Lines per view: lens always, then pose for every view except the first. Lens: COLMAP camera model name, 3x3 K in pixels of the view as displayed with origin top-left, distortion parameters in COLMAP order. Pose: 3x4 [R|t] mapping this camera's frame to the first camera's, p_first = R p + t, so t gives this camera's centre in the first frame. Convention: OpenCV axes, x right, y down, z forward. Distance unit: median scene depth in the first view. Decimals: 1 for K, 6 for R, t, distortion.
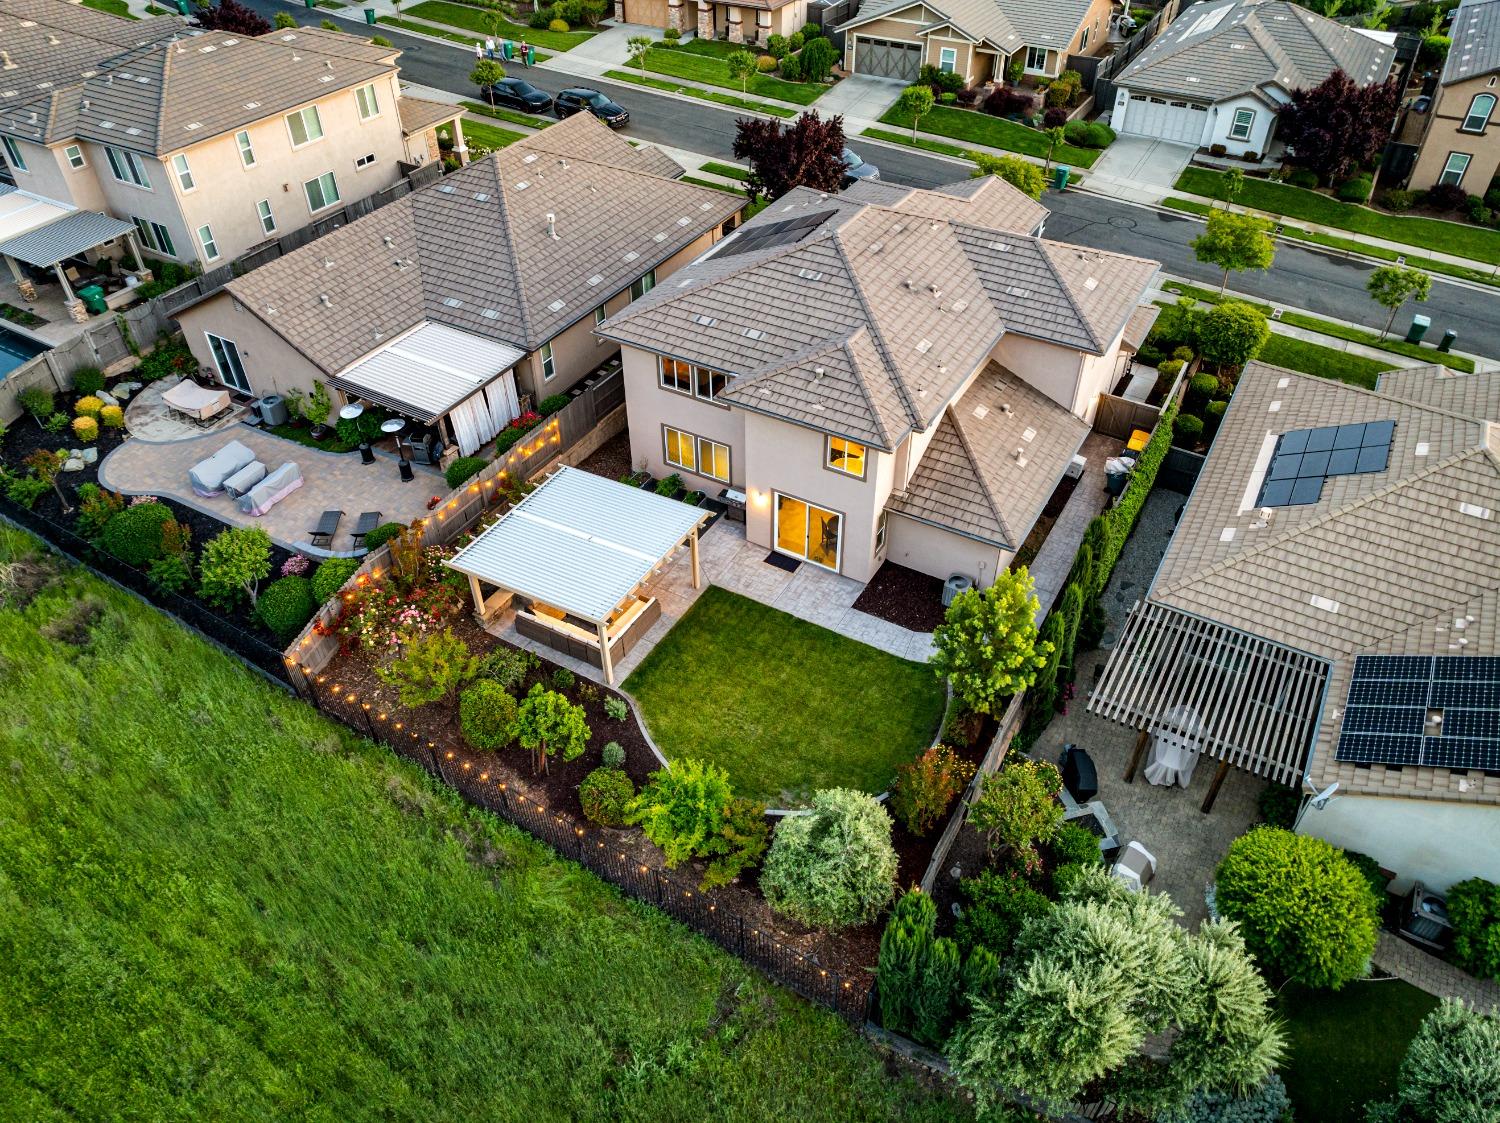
lens RADIAL K [[1060.1, 0, 746.6], [0, 1060.1, 558.7], [0, 0, 1]] dist [-0.042957, 0.012669]
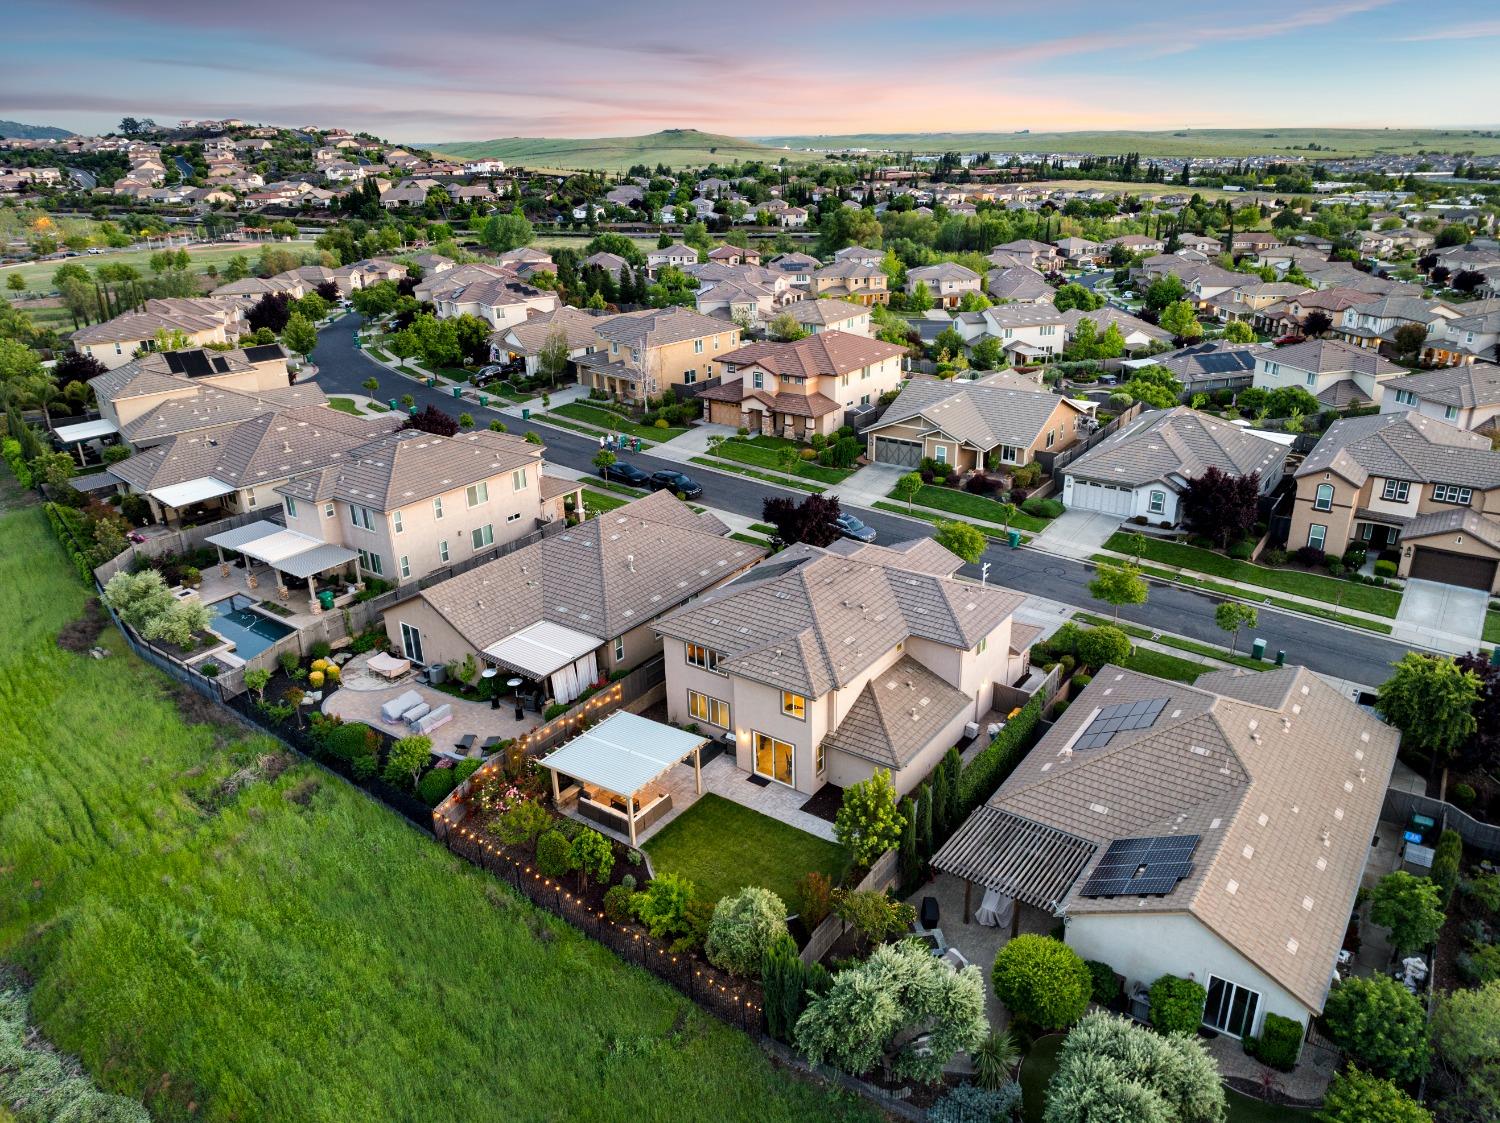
lens RADIAL K [[1060.1, 0, 747.9], [0, 1060.1, 556.2], [0, 0, 1]] dist [-0.042957, 0.012669]
pose [[0.994797, 0.023158, -0.099214, 0.156490], [-0.053345, 0.948057, -0.313594, 0.167730], [0.086798, 0.317255, 0.944360, -0.498641]]
